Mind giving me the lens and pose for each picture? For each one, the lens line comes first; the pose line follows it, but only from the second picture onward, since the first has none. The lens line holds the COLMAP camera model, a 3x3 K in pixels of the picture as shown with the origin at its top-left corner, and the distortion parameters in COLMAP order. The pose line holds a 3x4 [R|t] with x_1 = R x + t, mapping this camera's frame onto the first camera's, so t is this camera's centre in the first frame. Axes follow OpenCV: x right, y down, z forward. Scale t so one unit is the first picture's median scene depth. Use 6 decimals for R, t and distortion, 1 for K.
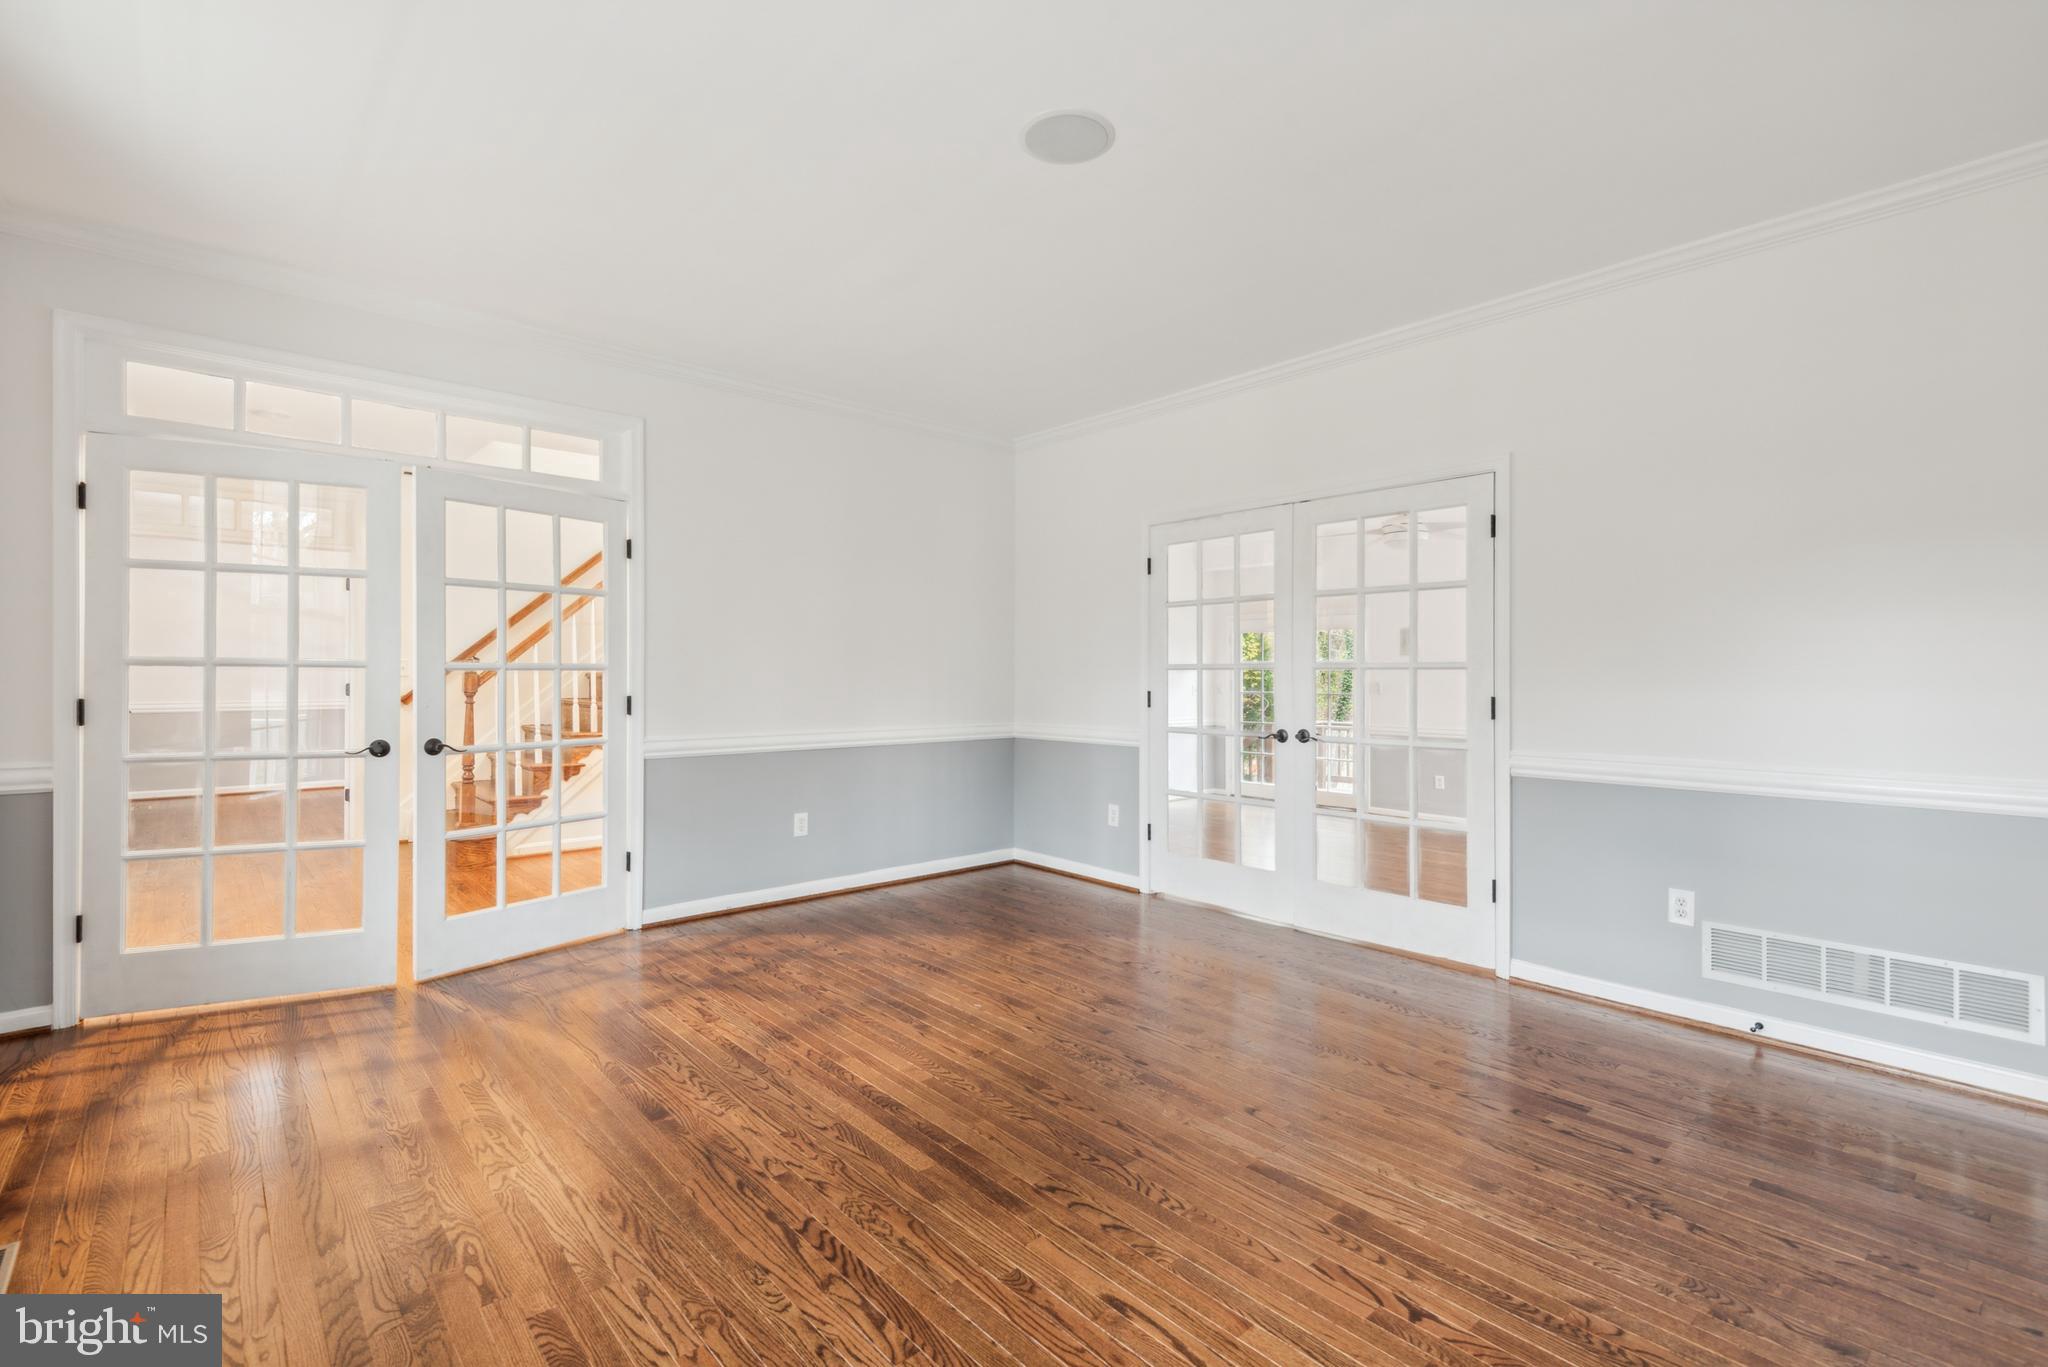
lens RADIAL K [[935.2, 0, 1021.9], [0, 935.2, 671.1], [0, 0, 1]] dist [0.010244, -0.006365]
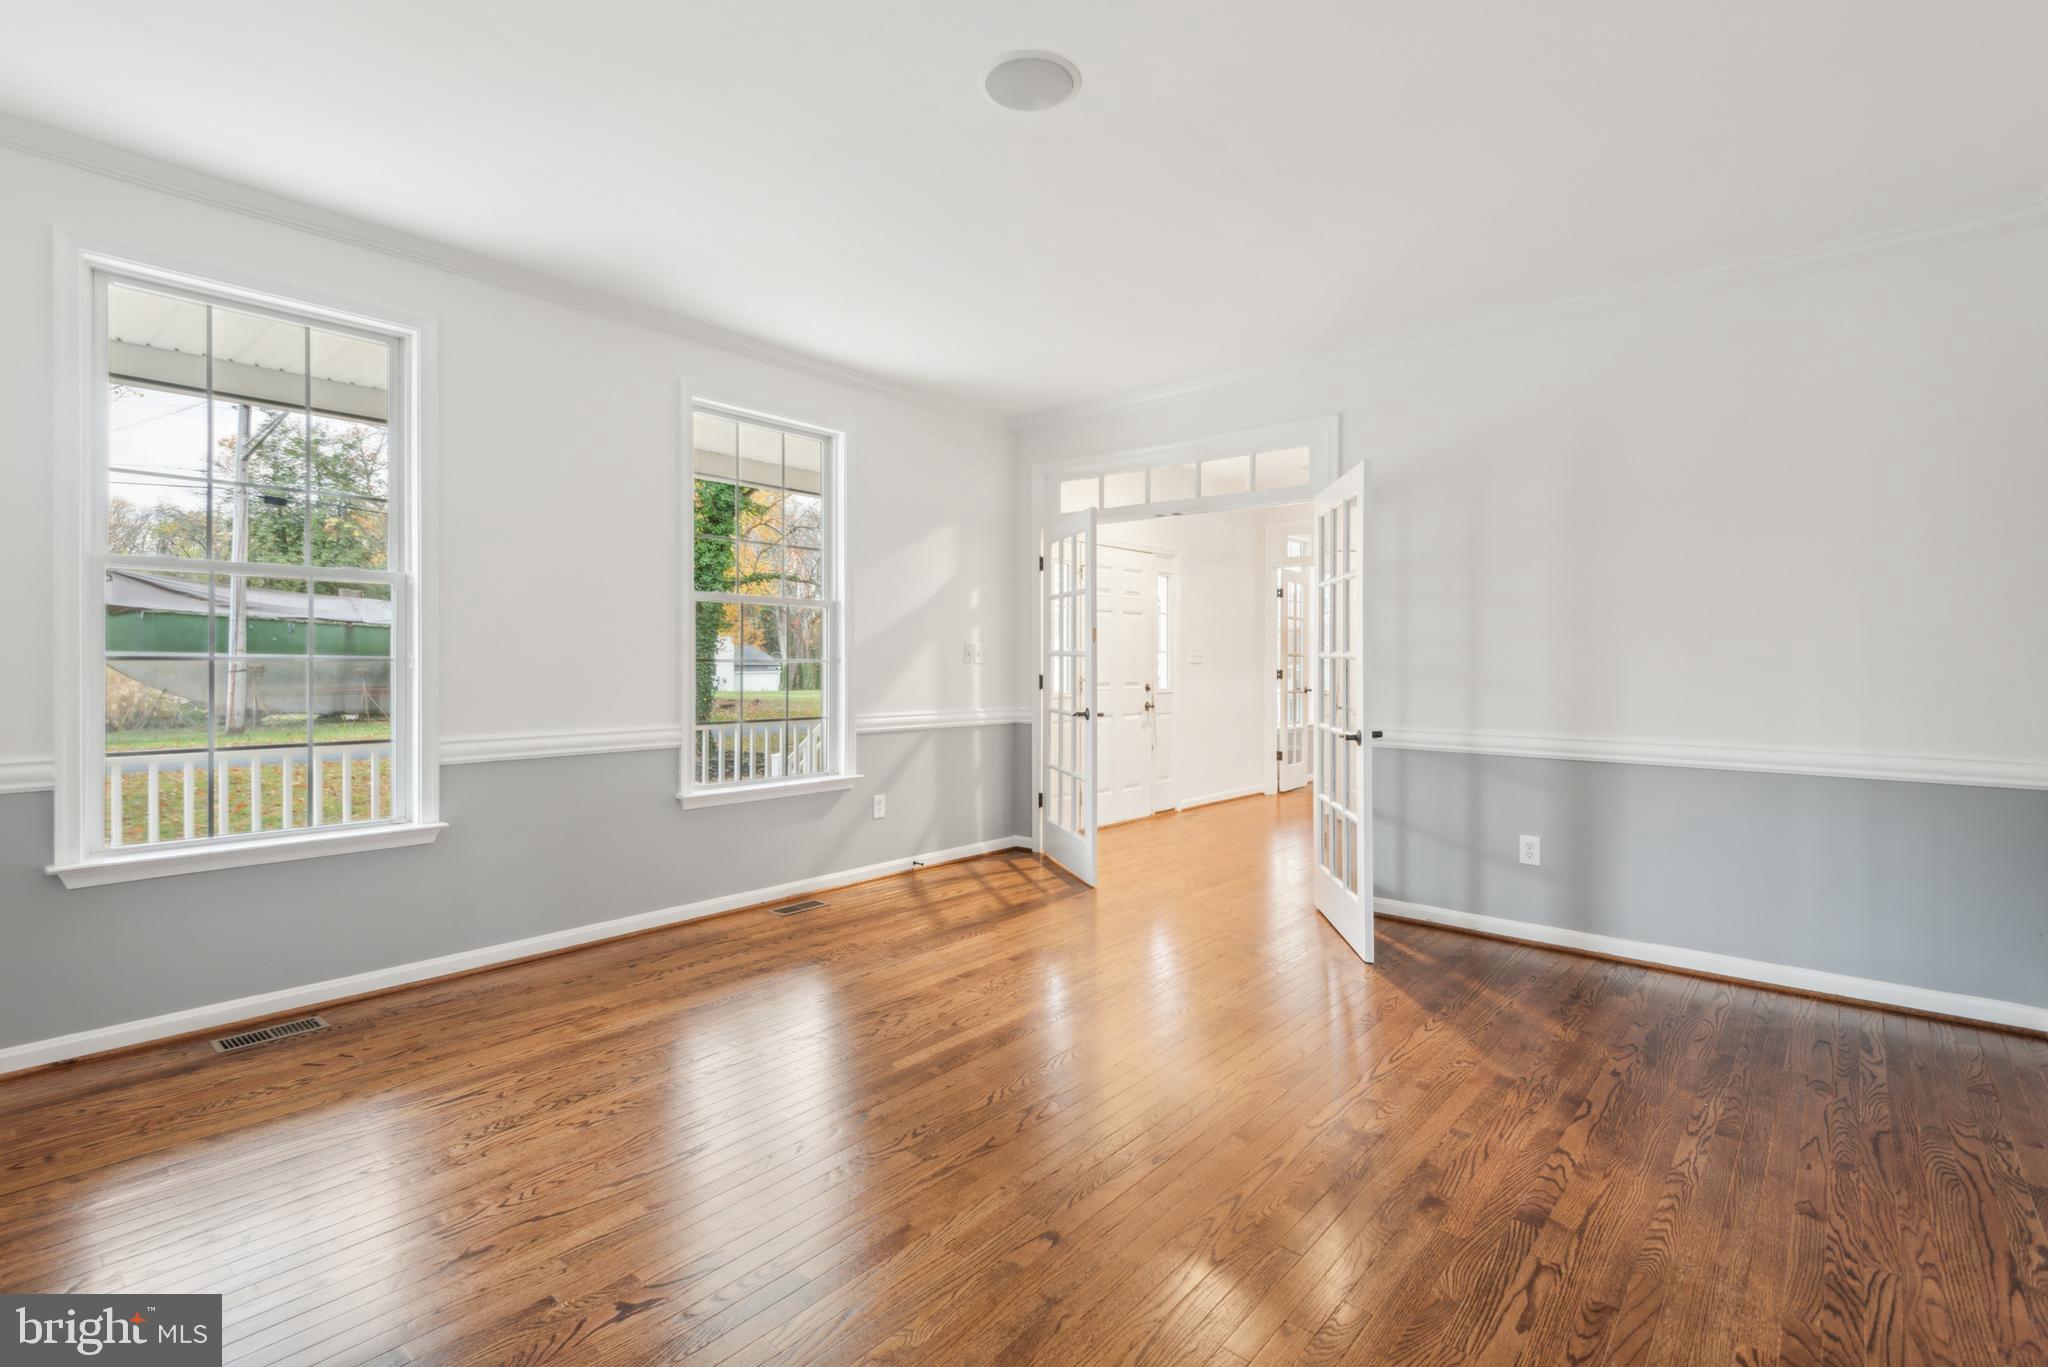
lens RADIAL K [[935.2, 0, 1018.4], [0, 935.2, 683.6], [0, 0, 1]] dist [0.010244, -0.006365]
pose [[0.142065, 0.026430, -0.989504, 0.982883], [-0.001974, 0.999649, 0.026418, -0.002770], [0.989855, -0.001800, 0.142068, 0.863551]]
